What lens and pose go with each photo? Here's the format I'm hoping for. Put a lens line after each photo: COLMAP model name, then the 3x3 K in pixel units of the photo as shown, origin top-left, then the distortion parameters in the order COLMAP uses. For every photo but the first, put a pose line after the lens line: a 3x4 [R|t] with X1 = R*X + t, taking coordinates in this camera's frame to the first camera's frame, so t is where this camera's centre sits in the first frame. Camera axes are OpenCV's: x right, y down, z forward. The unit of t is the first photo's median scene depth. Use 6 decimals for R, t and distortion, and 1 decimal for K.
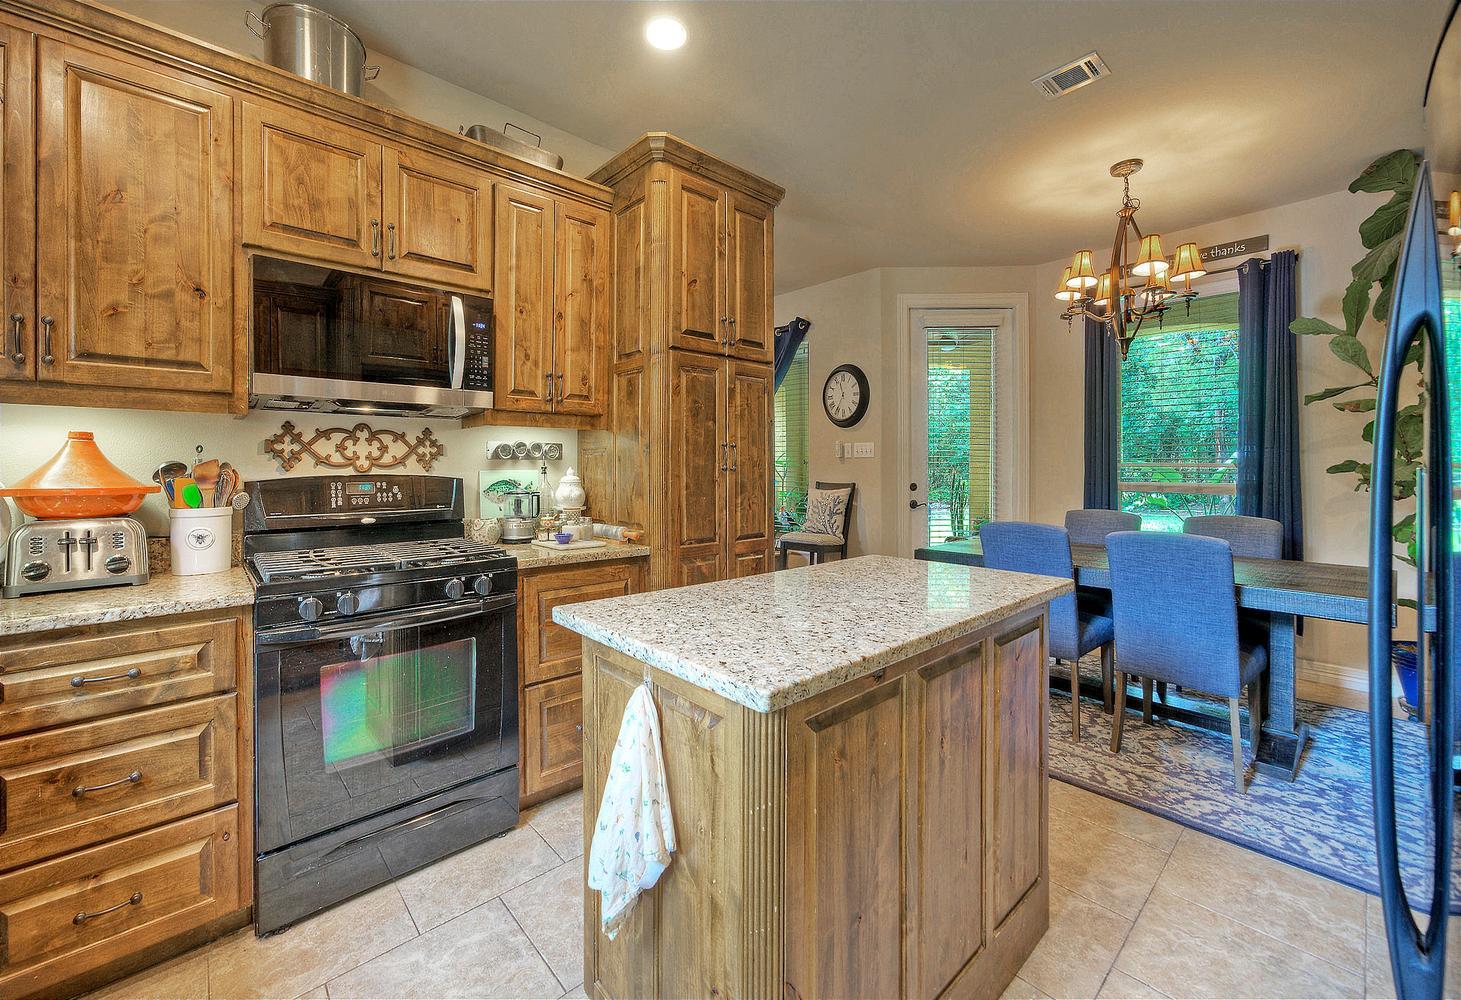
lens RADIAL K [[599.9, 0, 728.1], [0, 599.9, 460.3], [0, 0, 1]] dist [0.002187, 0.000303]
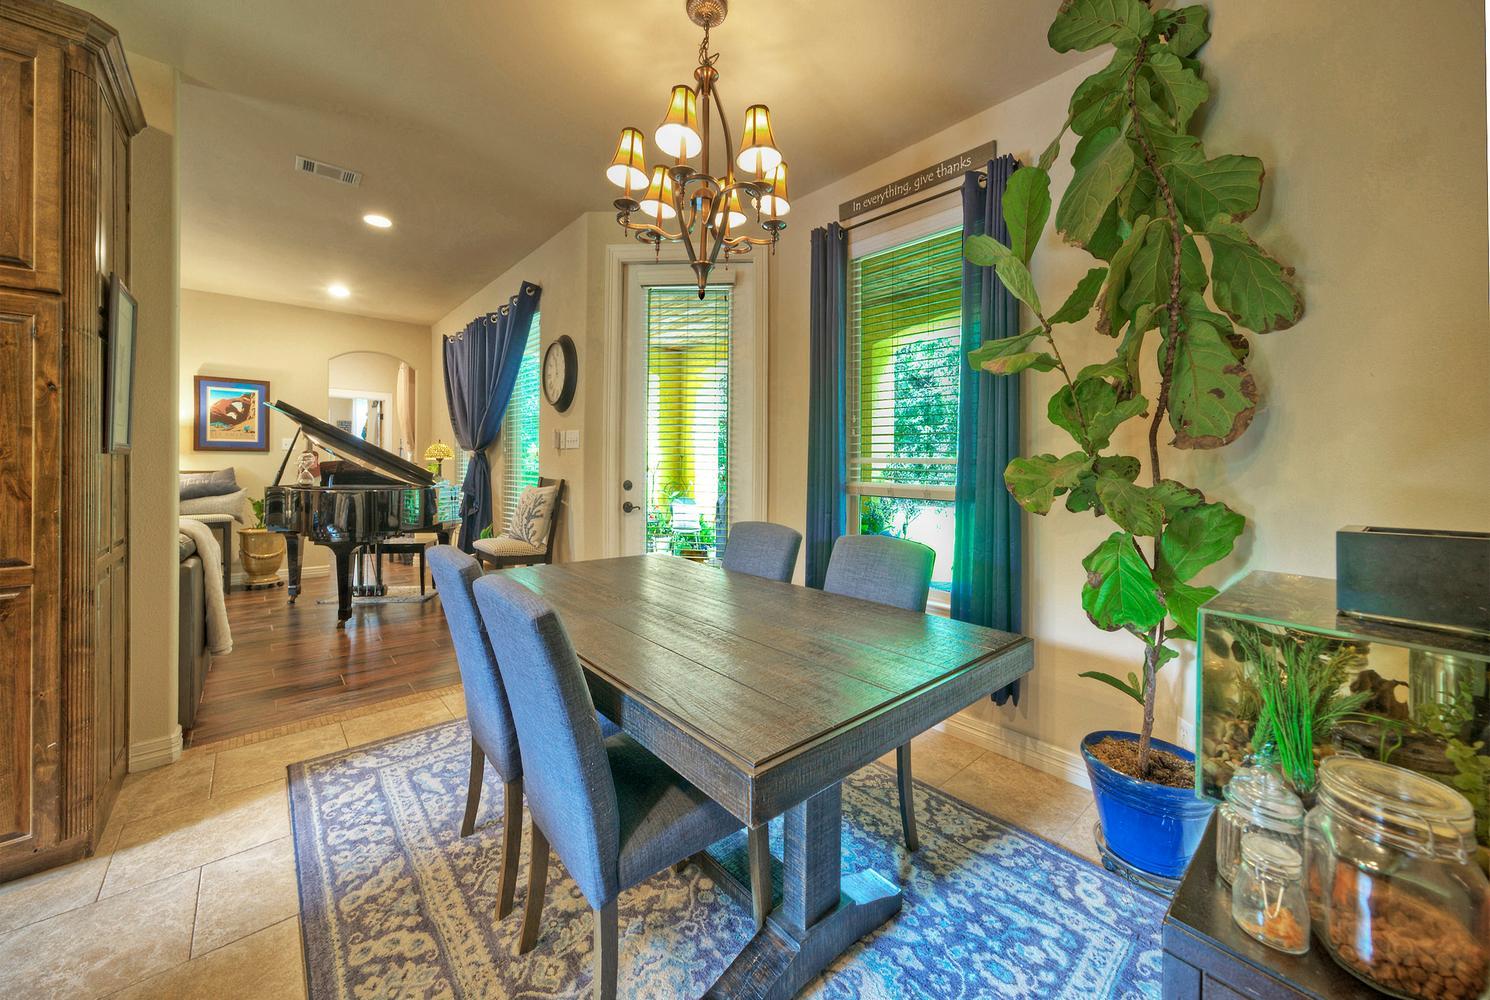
lens RADIAL K [[559.5, 0, 745.2], [0, 559.5, 459.8], [0, 0, 1]] dist [0.000174, -0.000009]
pose [[0.999880, 0.014126, -0.006355, 0.747291], [-0.014058, 0.999845, 0.010595, 0.000709], [0.006504, -0.010504, 0.999924, 0.405287]]
